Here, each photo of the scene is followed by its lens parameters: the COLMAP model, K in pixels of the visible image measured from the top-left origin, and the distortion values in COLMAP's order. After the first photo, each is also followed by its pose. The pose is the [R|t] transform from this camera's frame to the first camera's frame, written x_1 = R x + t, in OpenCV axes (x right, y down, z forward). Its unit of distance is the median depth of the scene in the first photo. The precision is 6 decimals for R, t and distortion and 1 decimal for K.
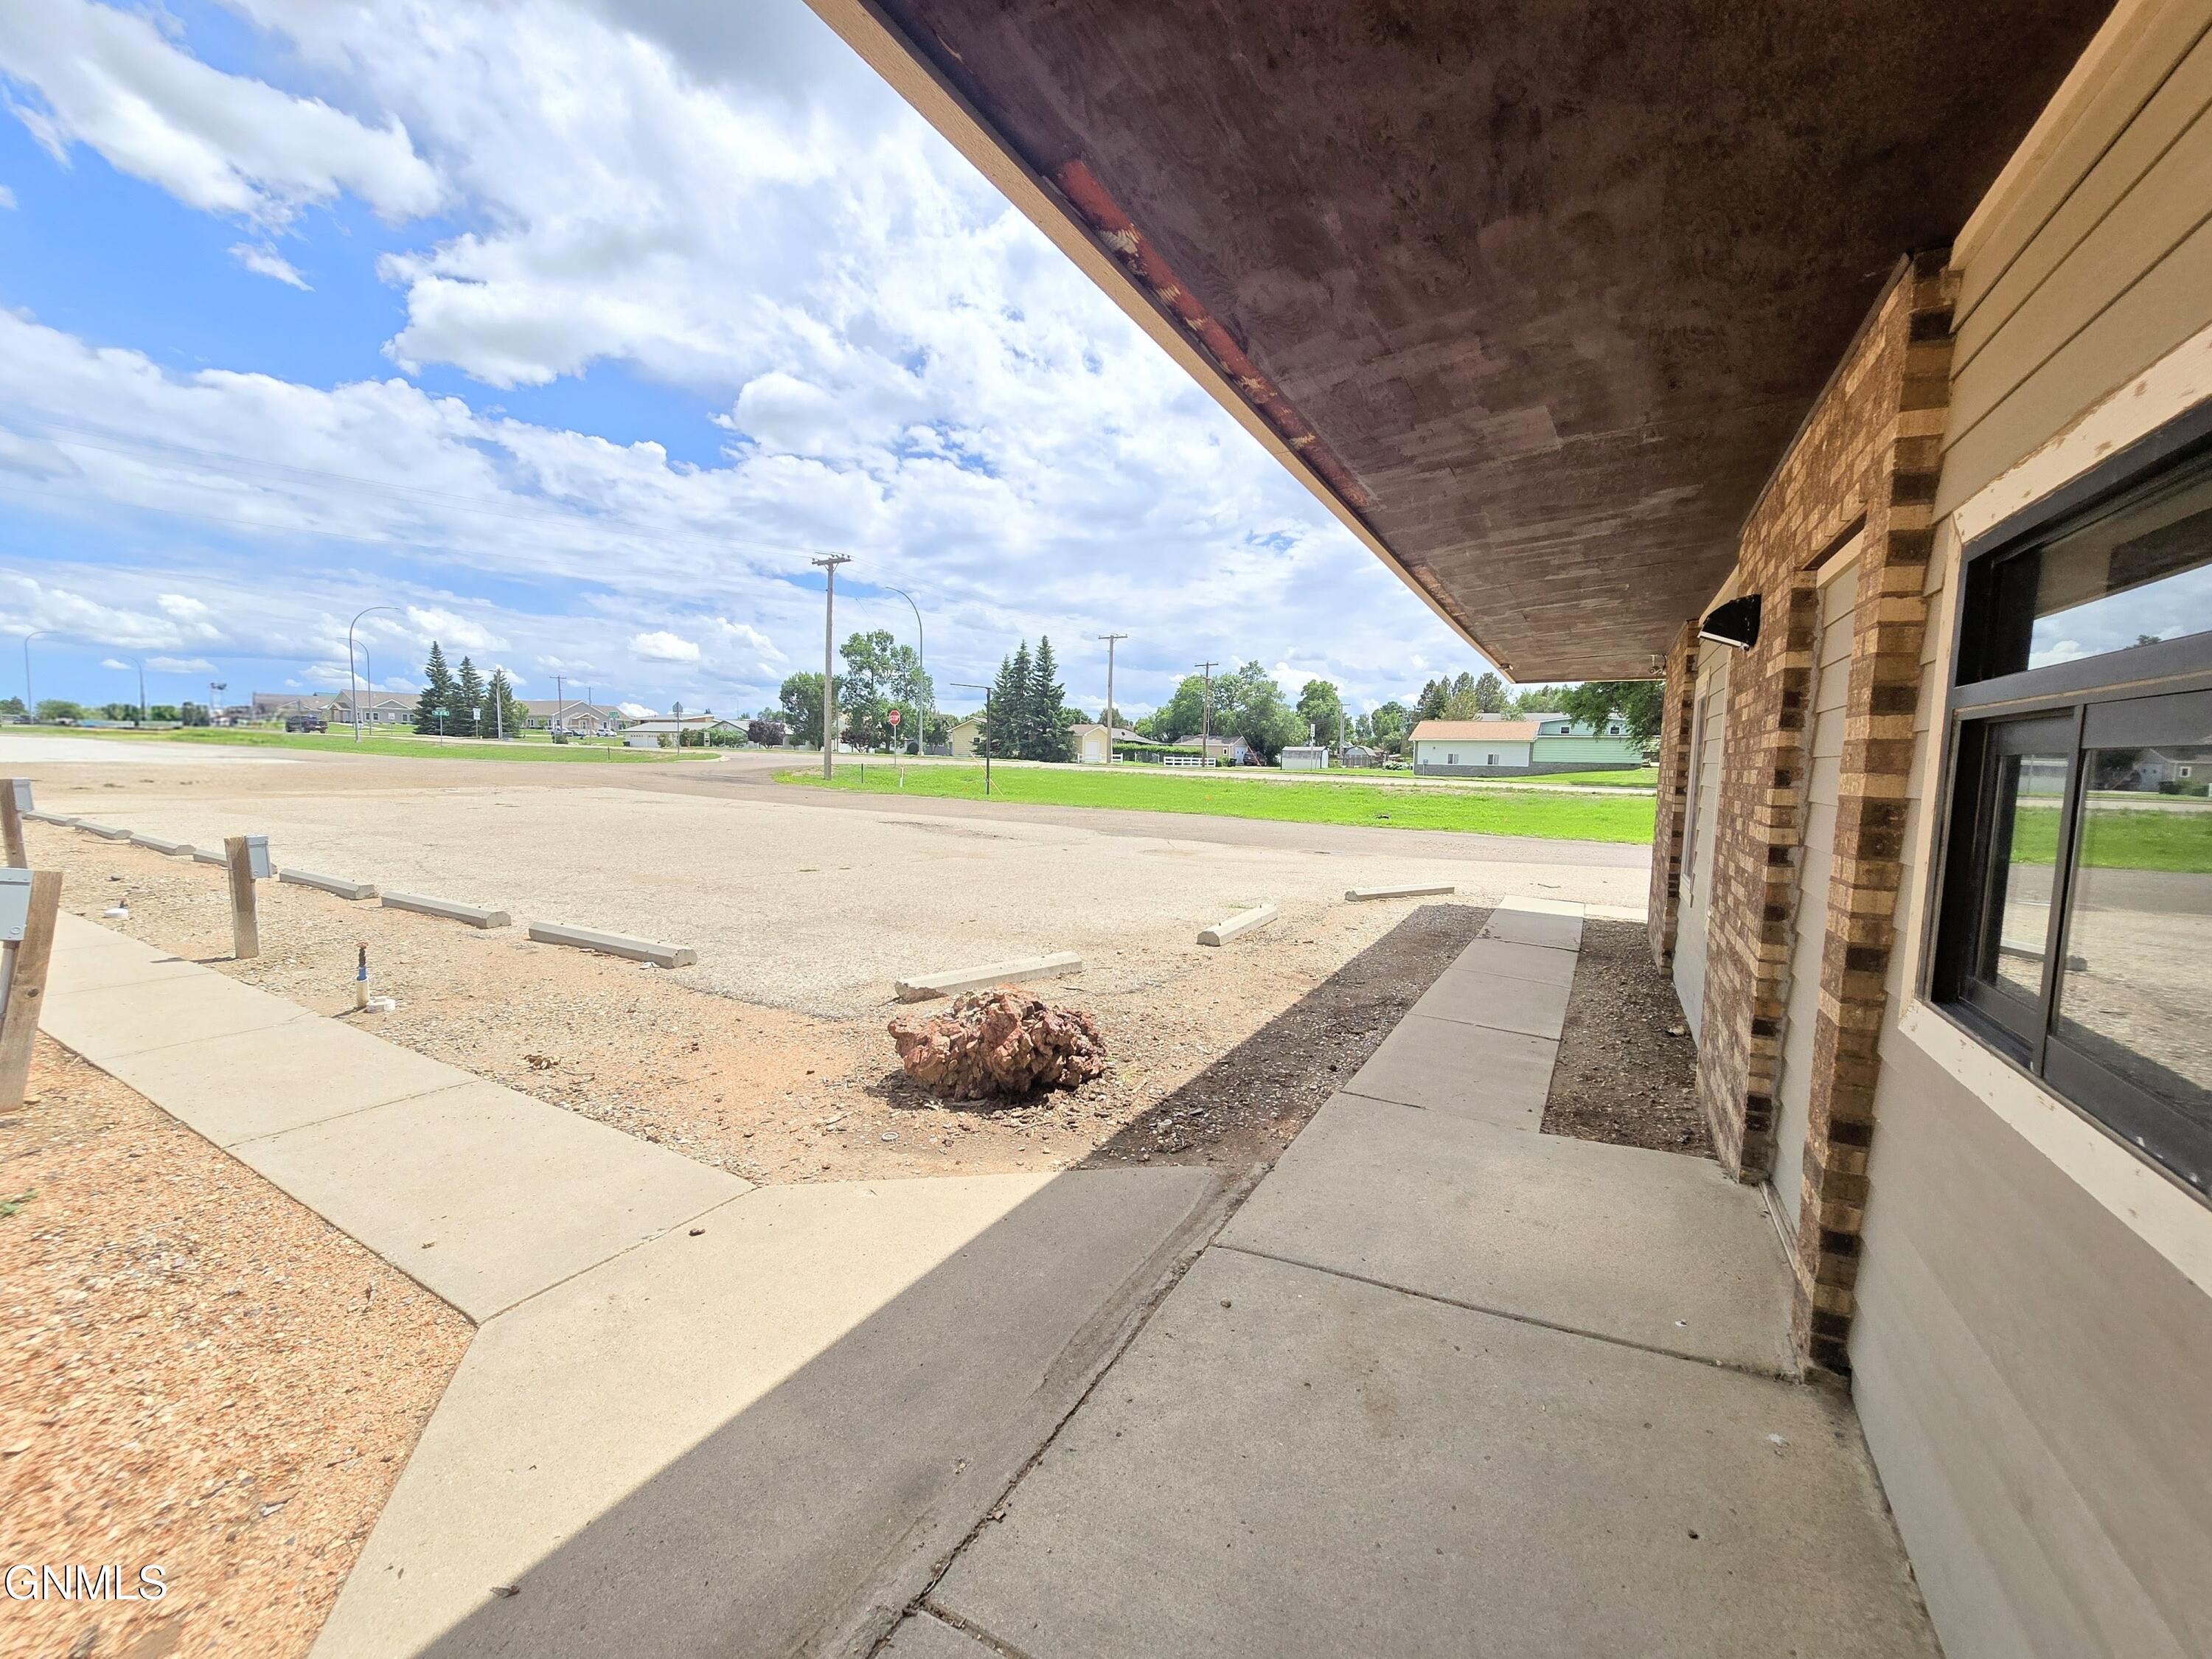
lens RADIAL K [[907.0, 0, 1107.6], [0, 907.0, 855.0], [0, 0, 1]] dist [-0.006174, 0.000274]
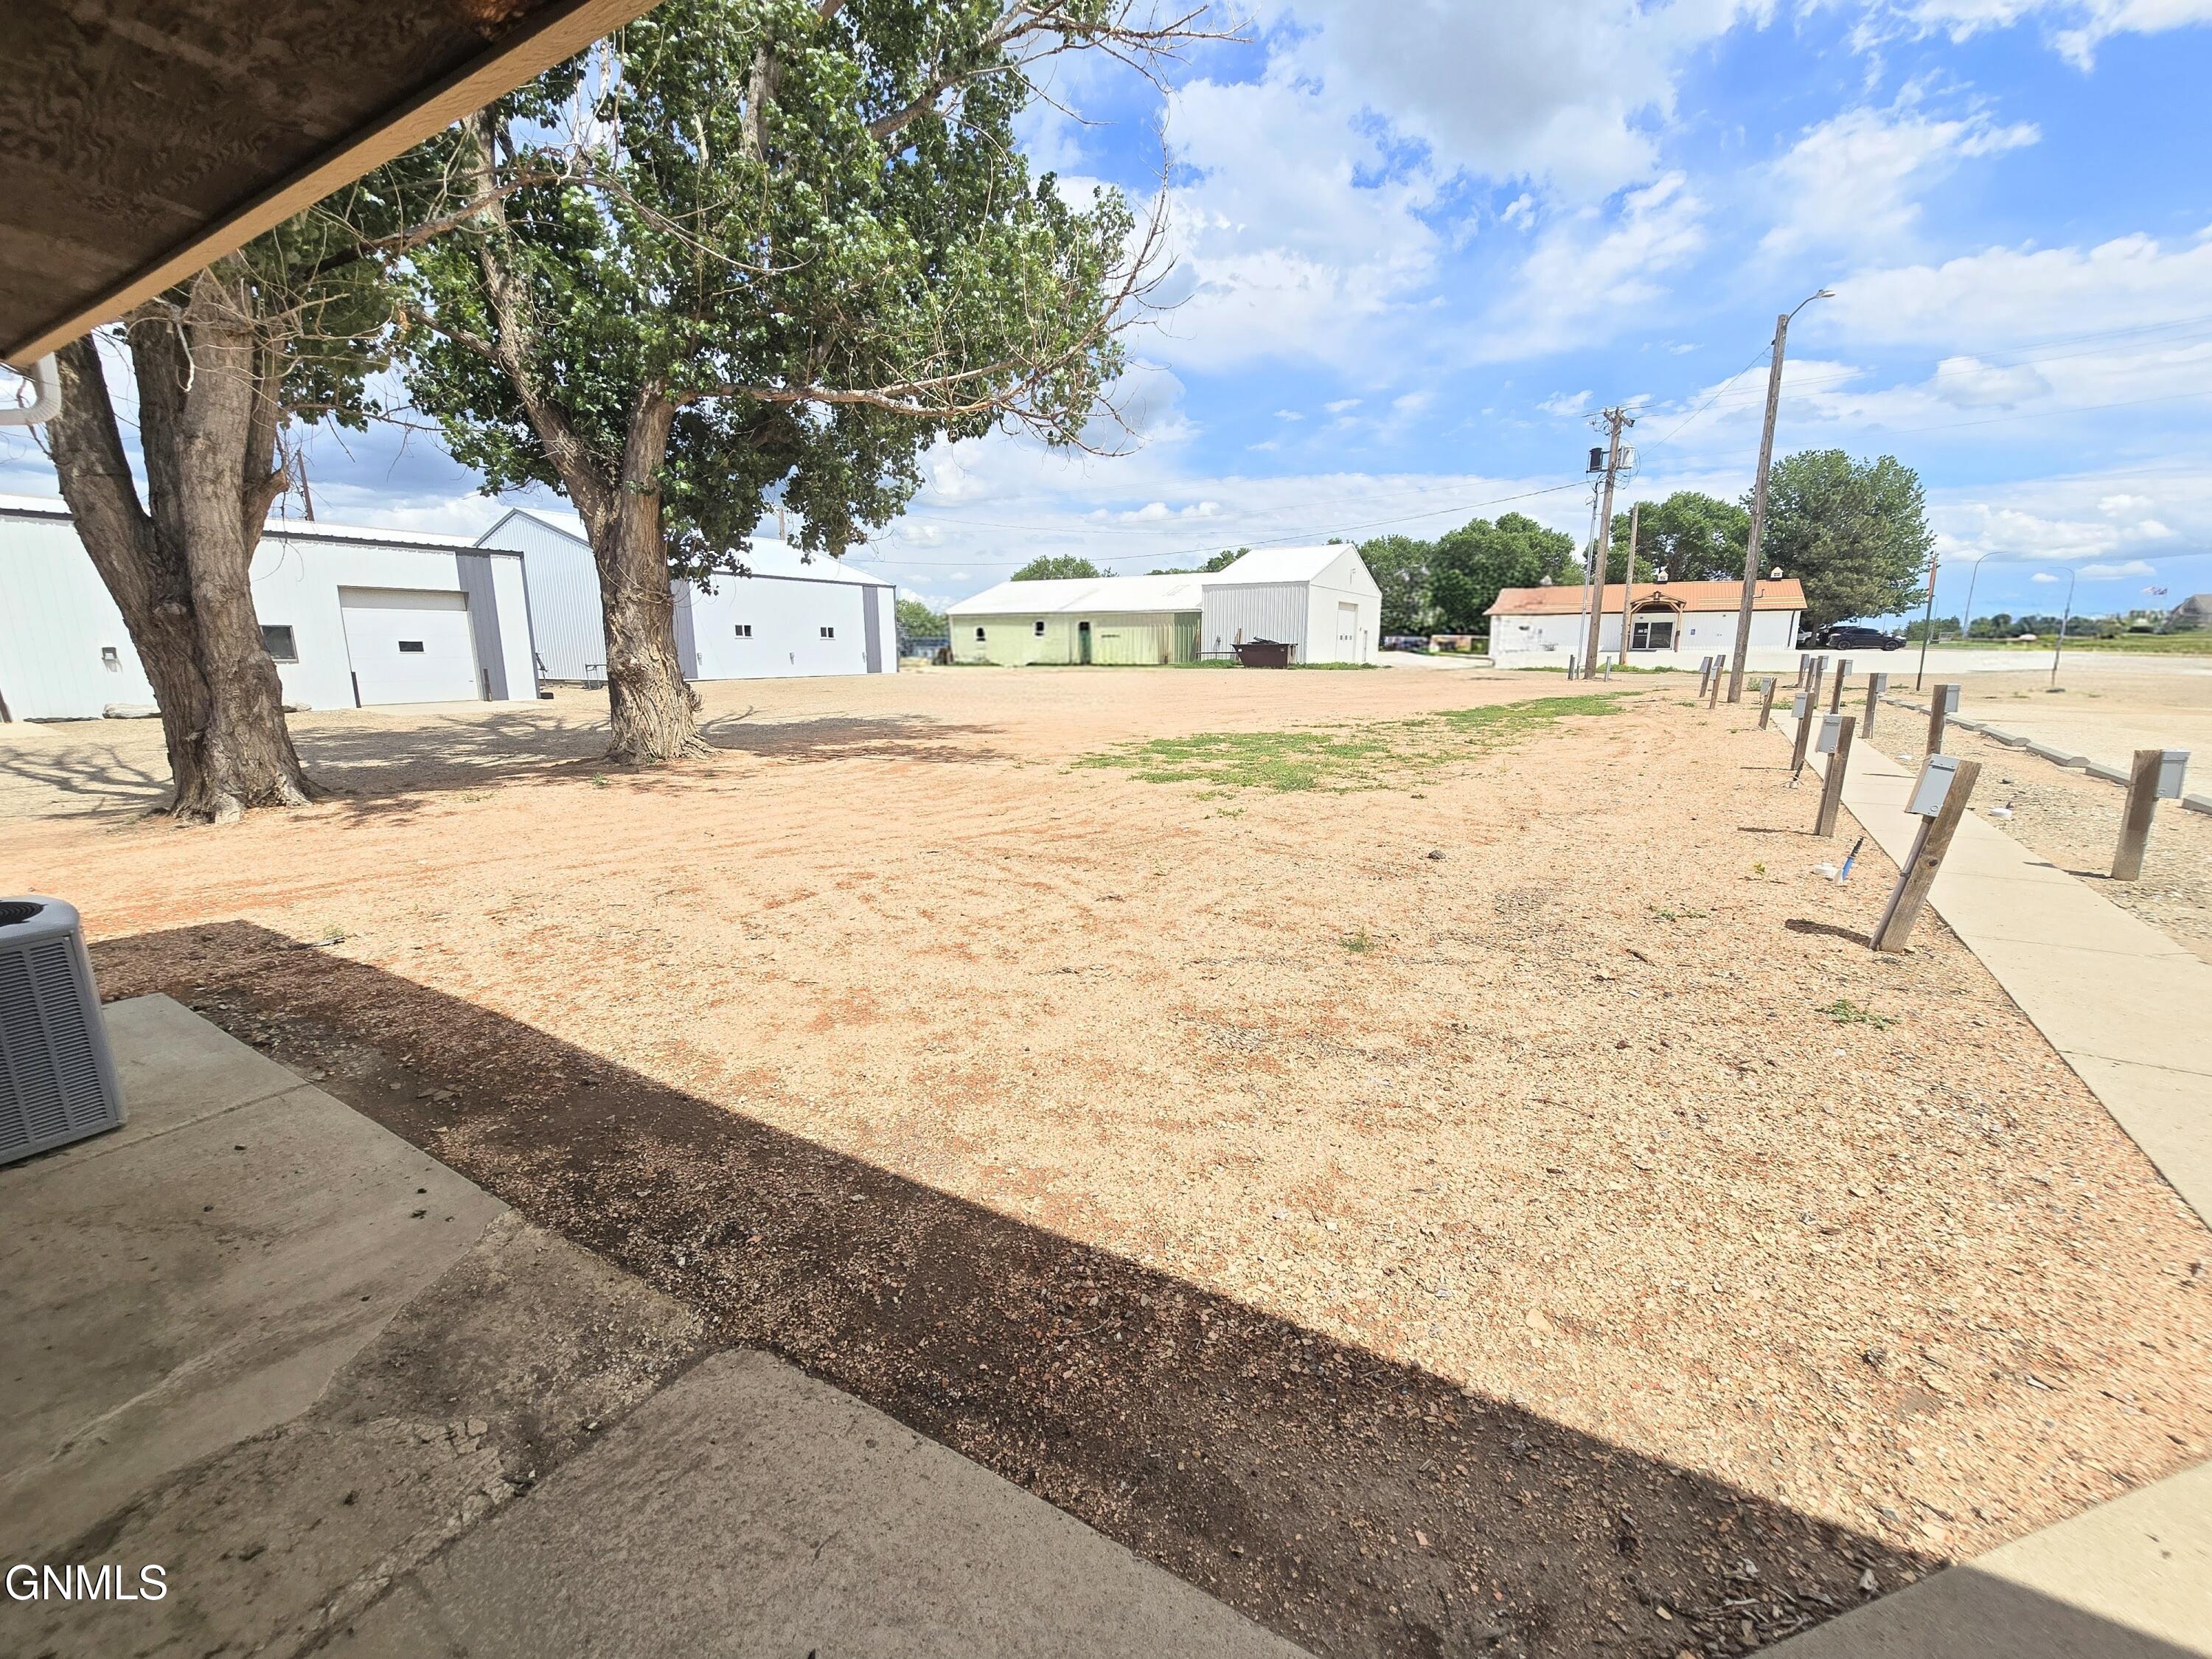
lens RADIAL K [[907.6, 0, 1104.3], [0, 907.6, 841.2], [0, 0, 1]] dist [-0.004164, 0.000256]
pose [[-0.044827, 0.182634, -0.982159, 0.007184], [-0.105077, 0.976831, 0.186439, 0.010286], [0.993453, 0.111560, -0.024598, -0.030041]]
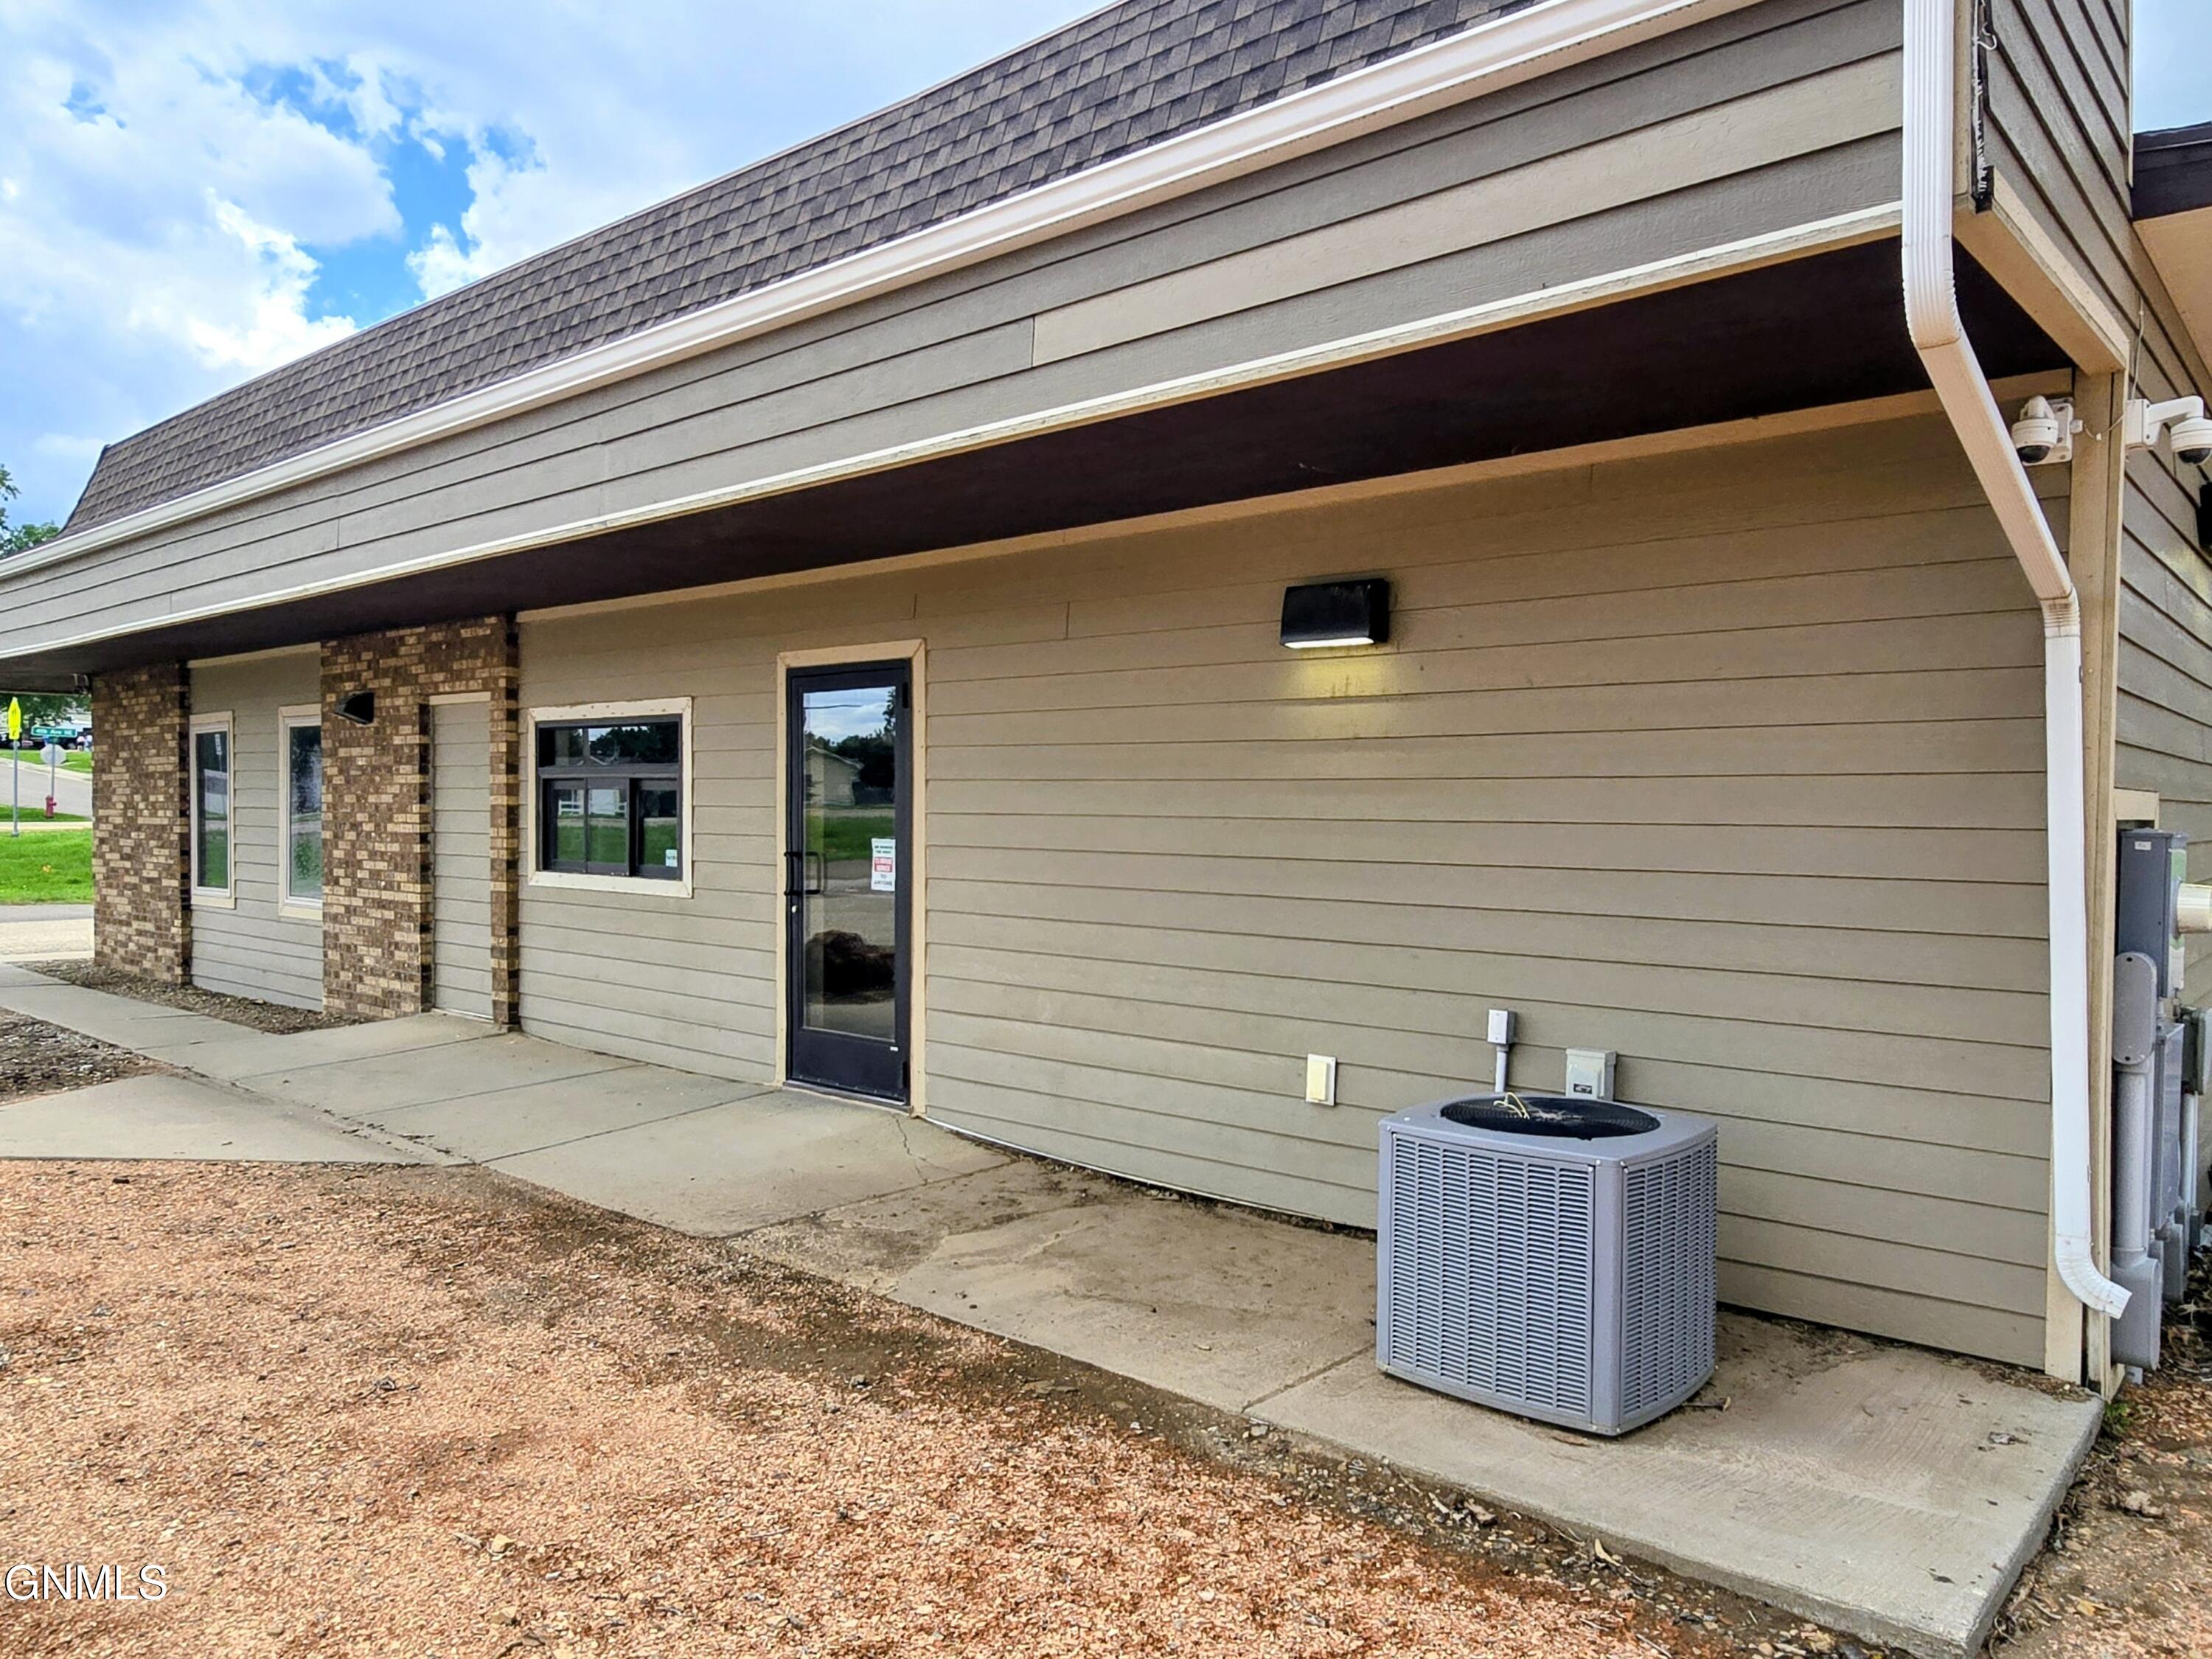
lens RADIAL K [[1527.7, 0, 1157.7], [0, 1527.7, 847.8], [0, 0, 1]] dist [-0.001096, 0.000590]
pose [[0.201248, -0.047139, 0.978406, -1.035793], [0.101371, 0.994481, 0.027062, 0.044319], [-0.974281, 0.093736, 0.204915, -0.583349]]
